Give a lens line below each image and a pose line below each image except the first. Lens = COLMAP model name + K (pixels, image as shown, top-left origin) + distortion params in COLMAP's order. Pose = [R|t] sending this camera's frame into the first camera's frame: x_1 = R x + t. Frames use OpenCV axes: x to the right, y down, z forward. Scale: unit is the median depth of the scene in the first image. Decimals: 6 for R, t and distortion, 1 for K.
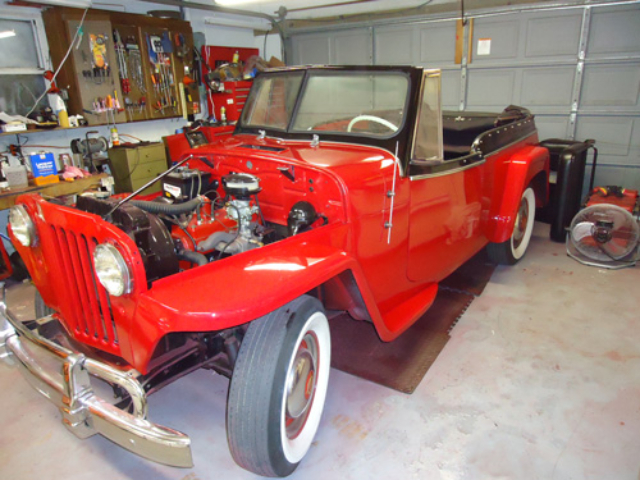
lens RADIAL K [[478.9, 0, 320.0], [0, 478.9, 240.0], [0, 0, 1]] dist [-0.000495, 0.001357]
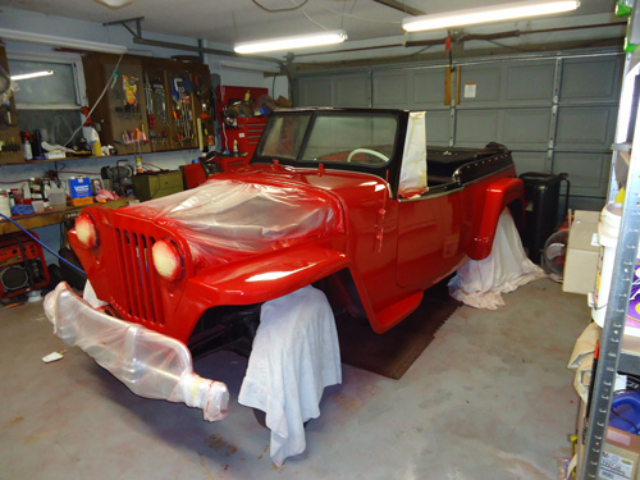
lens RADIAL K [[478.9, 0, 320.0], [0, 478.9, 240.0], [0, 0, 1]] dist [-0.000495, 0.001357]
pose [[0.999908, 0.013572, -0.000045, -0.005238], [-0.013544, 0.997599, -0.067914, 0.032186], [-0.000877, 0.067908, 0.997691, -0.114594]]
